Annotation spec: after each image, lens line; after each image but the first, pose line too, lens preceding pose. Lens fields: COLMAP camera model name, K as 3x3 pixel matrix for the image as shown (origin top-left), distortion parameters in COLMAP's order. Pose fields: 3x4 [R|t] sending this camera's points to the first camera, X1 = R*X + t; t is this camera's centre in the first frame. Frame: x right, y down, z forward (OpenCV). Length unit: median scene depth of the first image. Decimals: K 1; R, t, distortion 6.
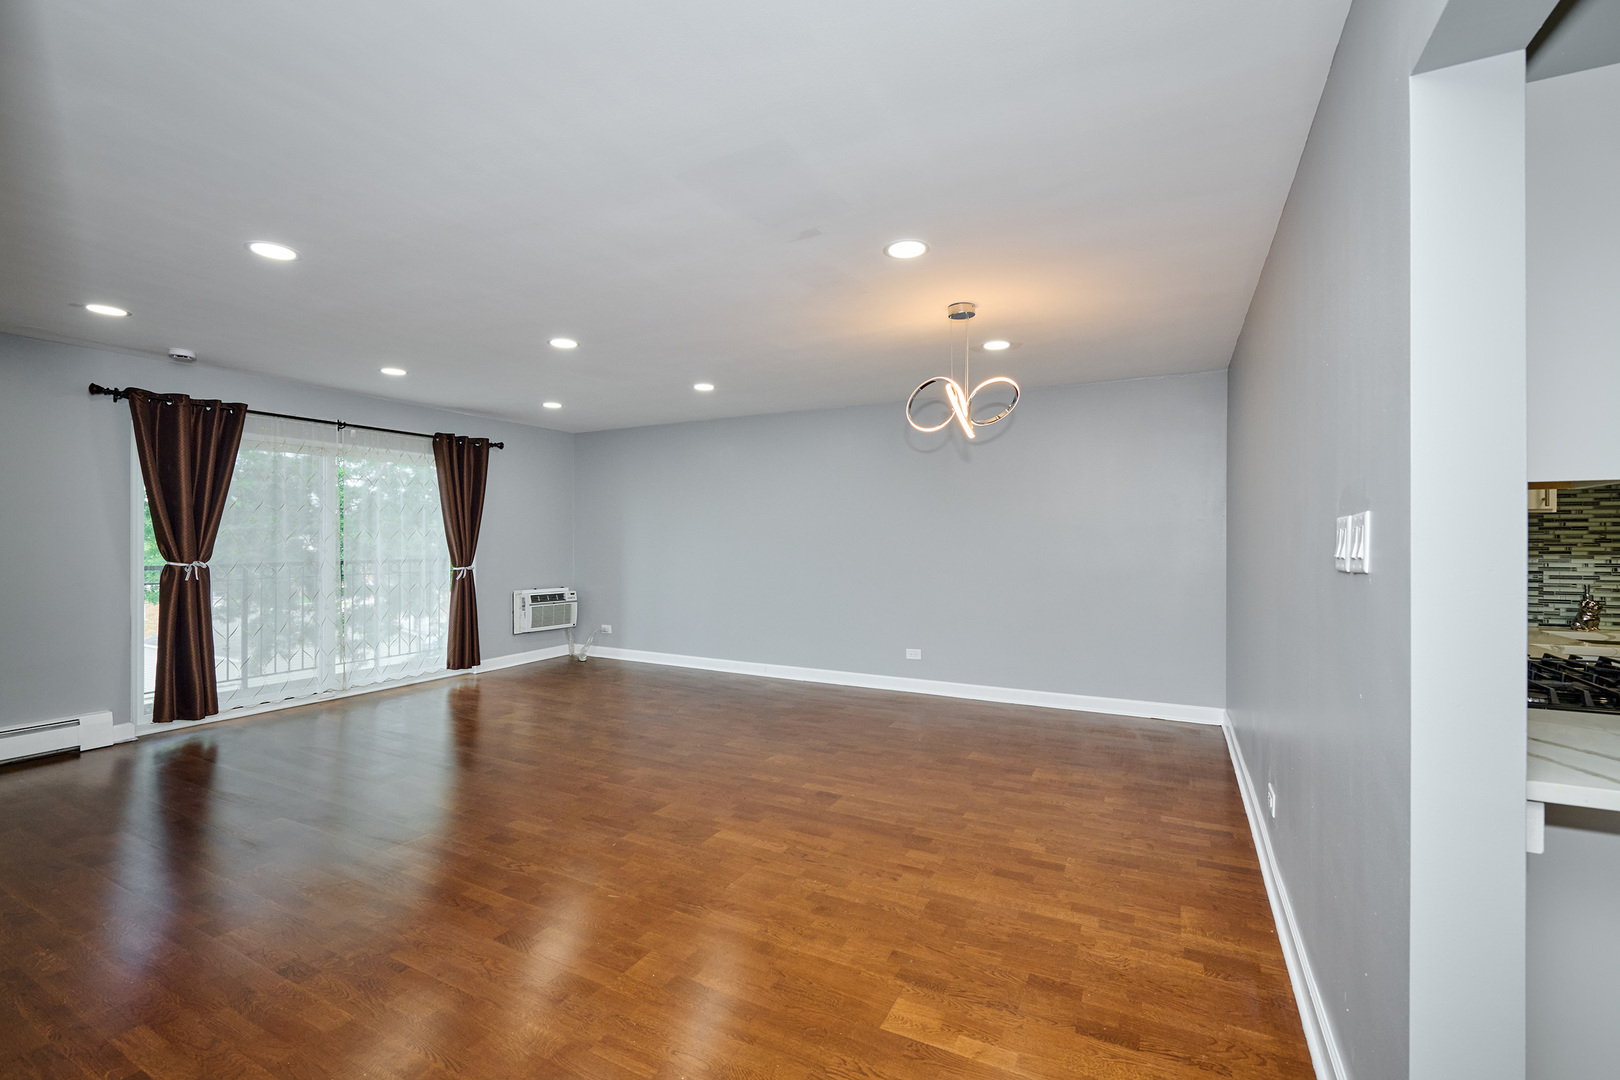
lens RADIAL K [[697.1, 0, 812.1], [0, 697.1, 539.7], [0, 0, 1]] dist [0.000833, -0.000519]
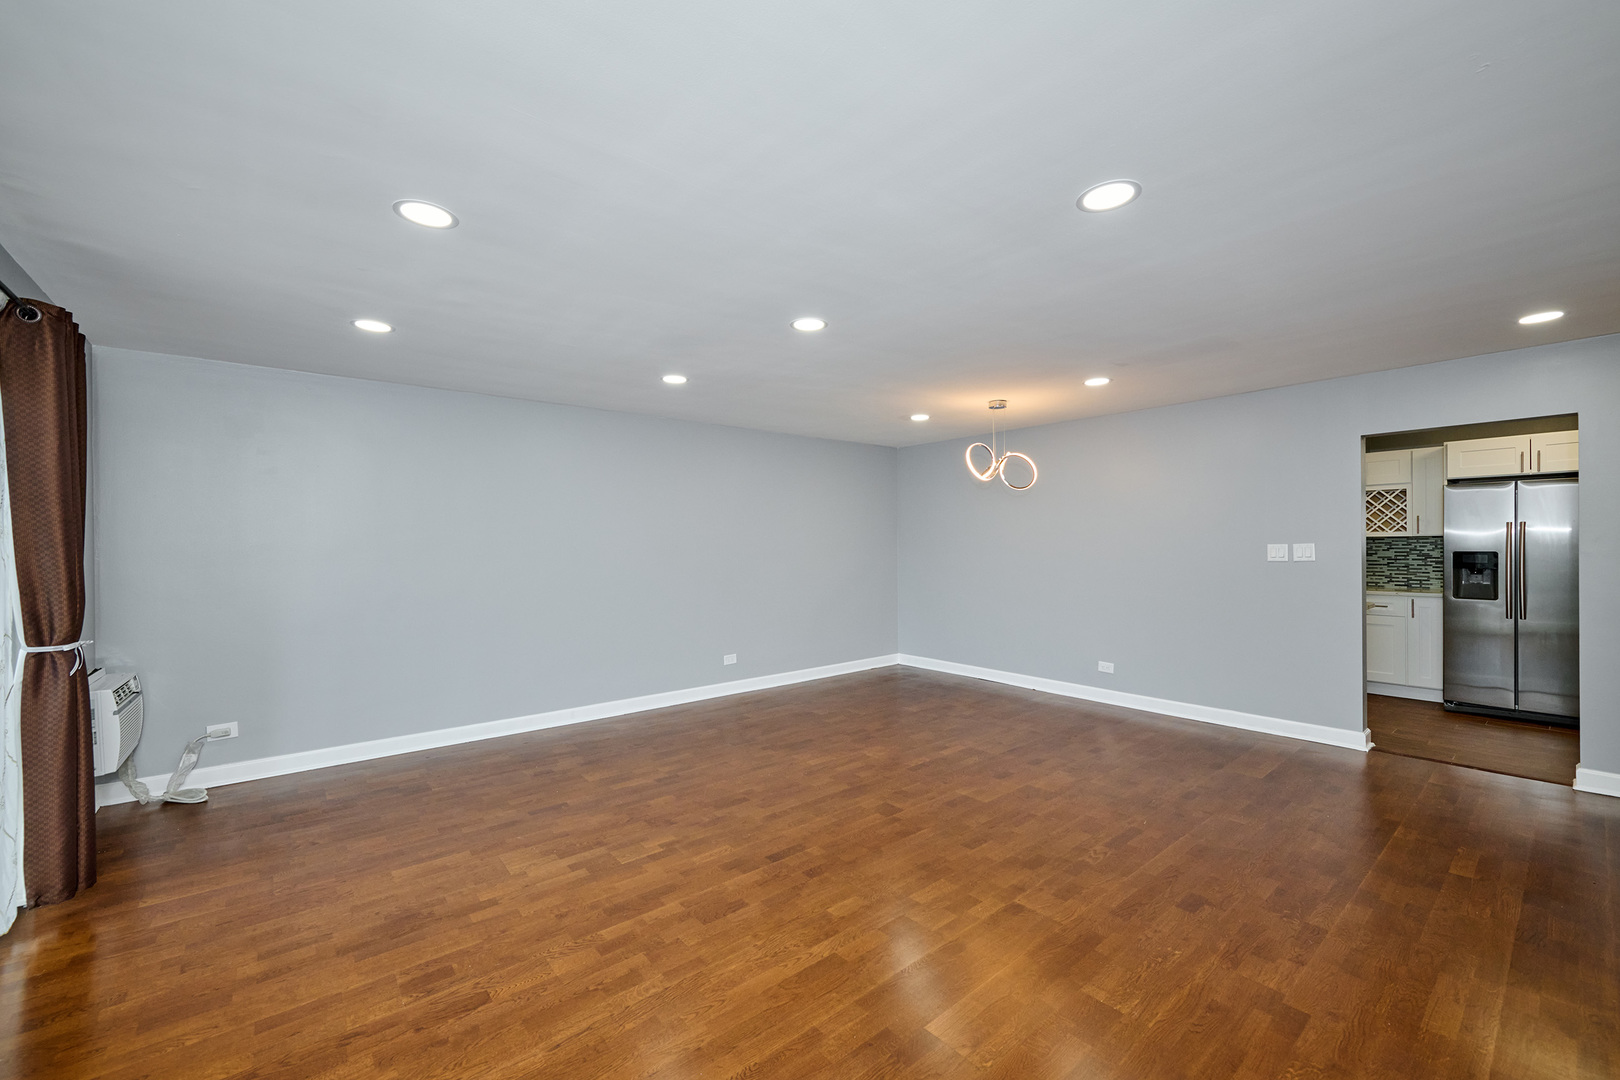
lens RADIAL K [[652.3, 0, 814.4], [0, 652.3, 541.3], [0, 0, 1]] dist [0.001707, -0.000155]
pose [[0.382442, 0.001125, 0.923979, -1.078479], [0.014399, 0.999871, -0.007177, -0.014870], [-0.923867, 0.016049, 0.382376, 0.711426]]
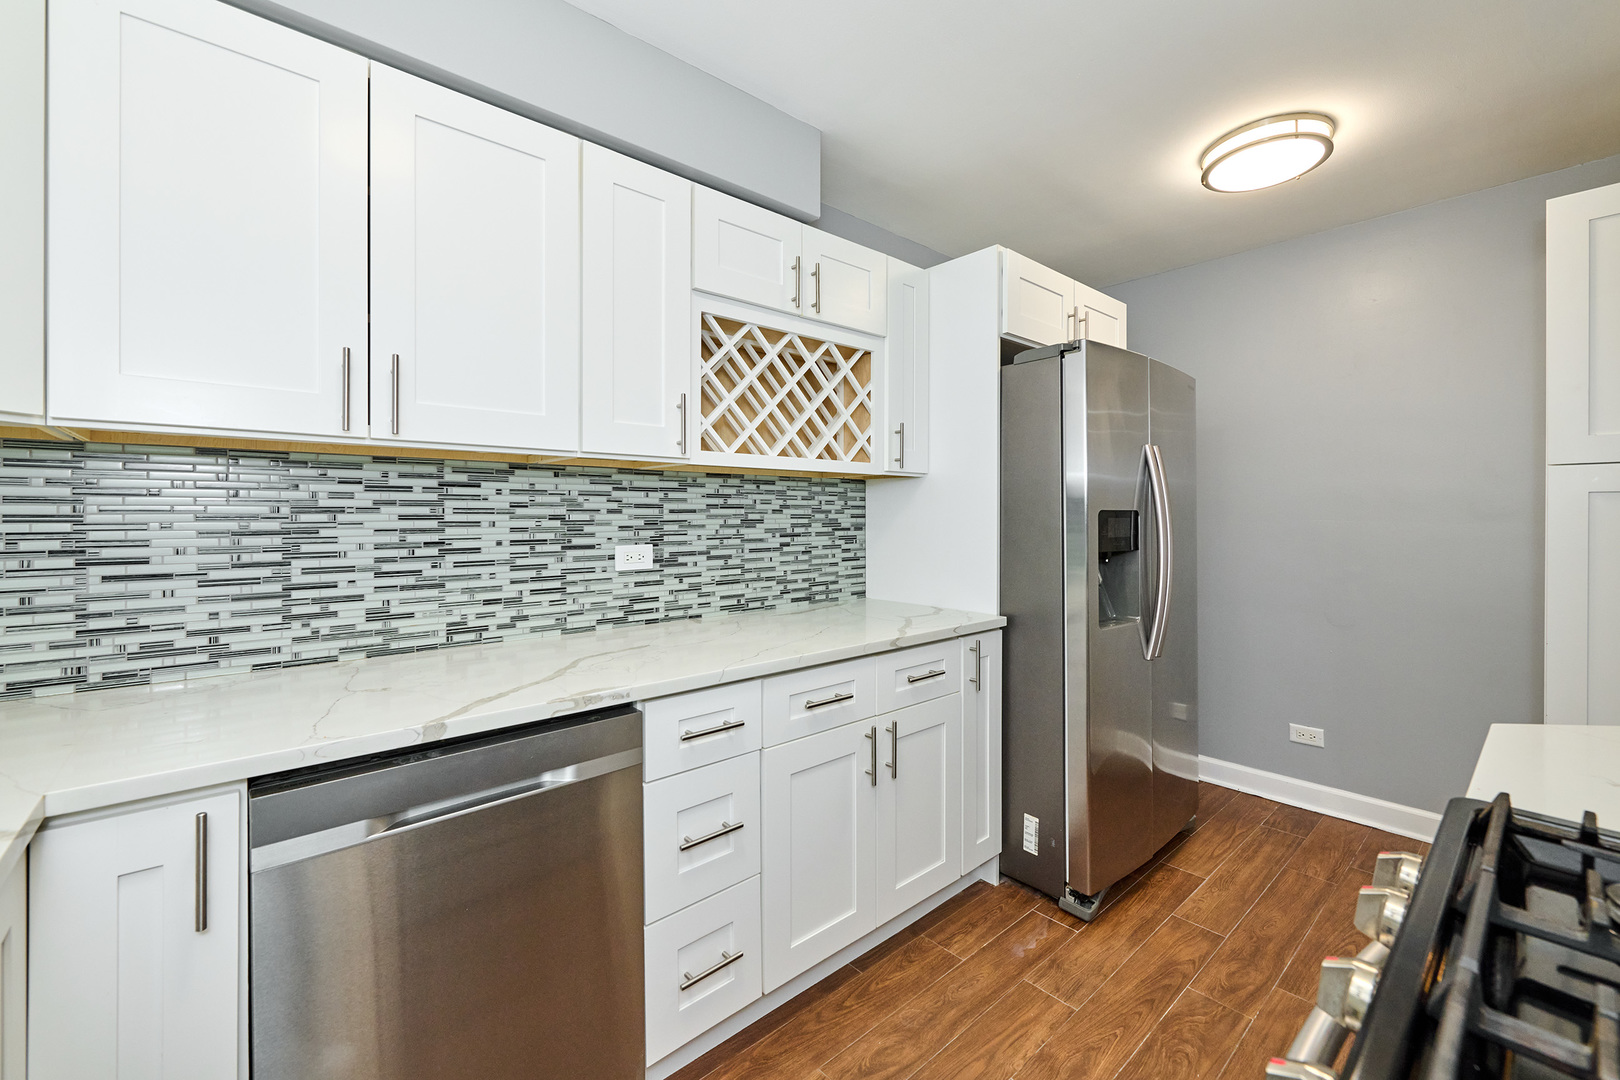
lens RADIAL K [[652.3, 0, 816.3], [0, 652.3, 517.9], [0, 0, 1]] dist [0.001707, -0.000155]
pose [[-0.921007, 0.000303, 0.389547, 0.601952], [0.008247, 0.999791, 0.018719, 0.008978], [-0.389459, 0.020453, -0.920816, 0.587316]]
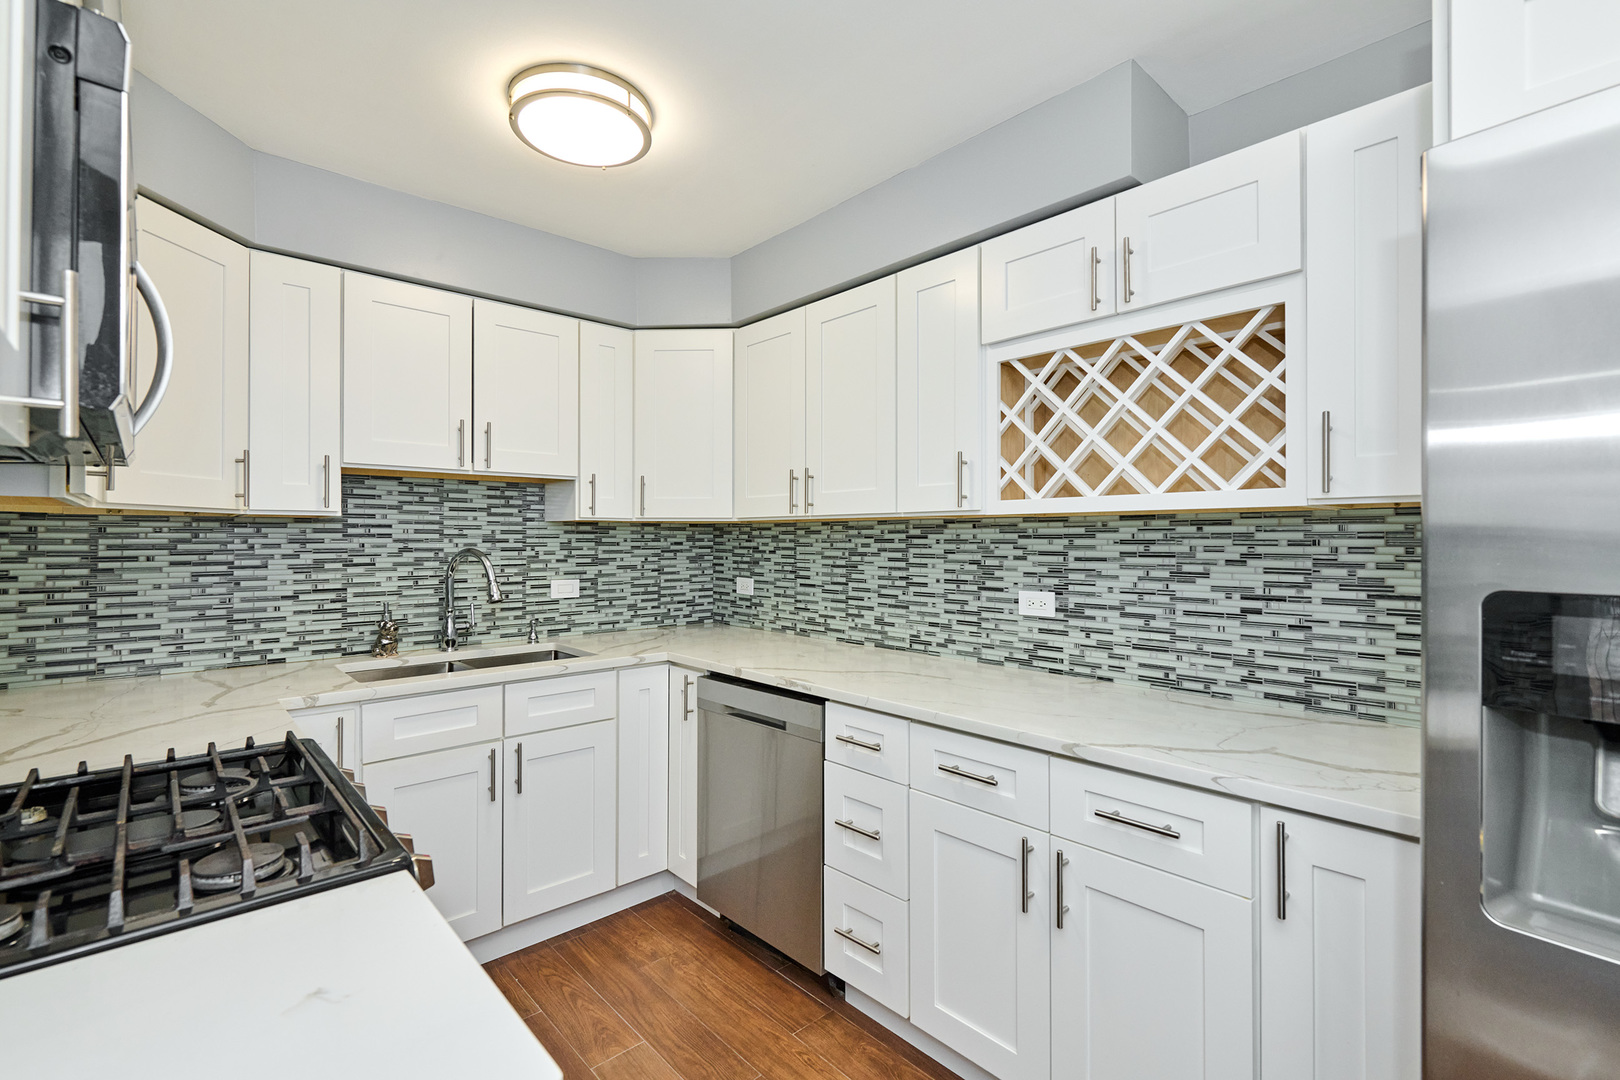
lens RADIAL K [[706.4, 0, 808.1], [0, 706.4, 538.3], [0, 0, 1]] dist [-0.003670, -0.000080]
pose [[0.357219, 0.007065, 0.933994, 0.344981], [0.009116, 0.999897, -0.011050, 0.000743], [-0.933976, 0.012461, 0.357118, 0.148148]]
